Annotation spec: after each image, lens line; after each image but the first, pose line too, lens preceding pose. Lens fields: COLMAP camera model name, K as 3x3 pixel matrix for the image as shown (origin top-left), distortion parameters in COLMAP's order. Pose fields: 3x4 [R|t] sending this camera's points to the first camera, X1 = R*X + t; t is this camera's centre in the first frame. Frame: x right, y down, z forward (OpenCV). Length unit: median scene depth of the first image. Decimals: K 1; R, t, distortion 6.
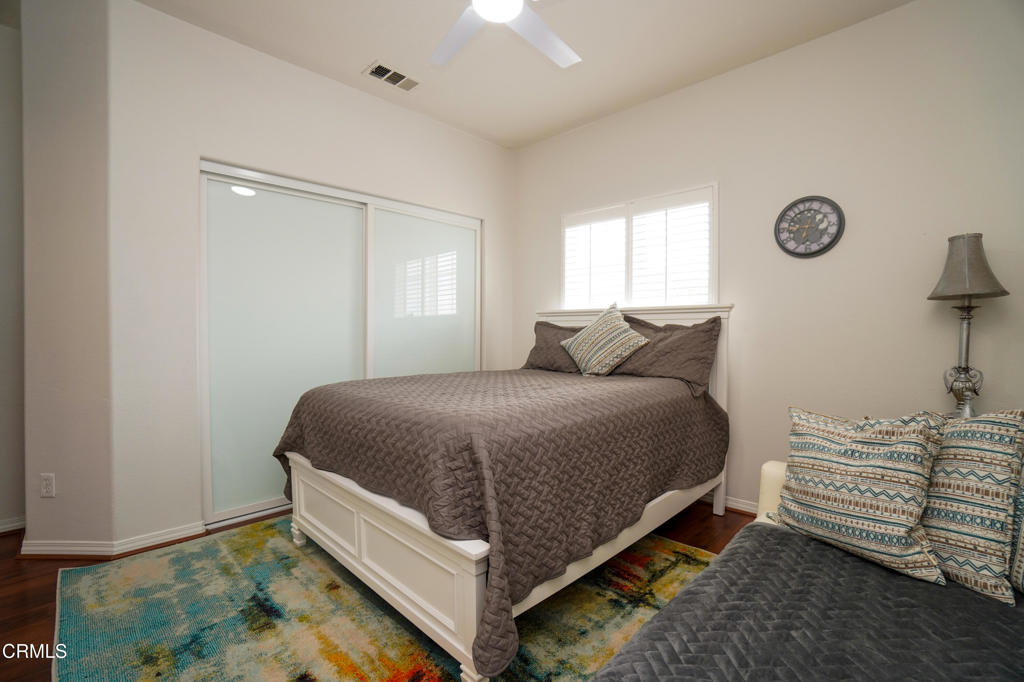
lens RADIAL K [[449.2, 0, 512.0], [0, 449.2, 341.0], [0, 0, 1]] dist [-0.000235, 0.022215]
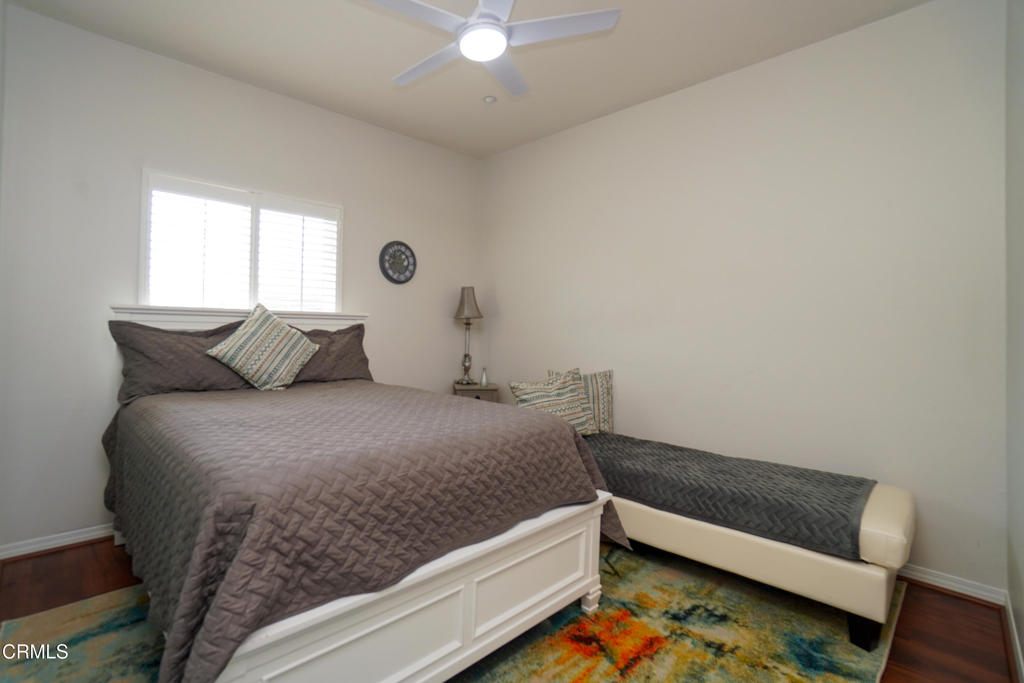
lens RADIAL K [[458.1, 0, 500.2], [0, 458.1, 339.2], [0, 0, 1]] dist [-0.066938, 0.024819]
pose [[0.072149, -0.012914, 0.997310, -0.719720], [0.020204, 0.999730, 0.011484, -0.019884], [-0.997189, 0.019321, 0.072390, 0.555782]]
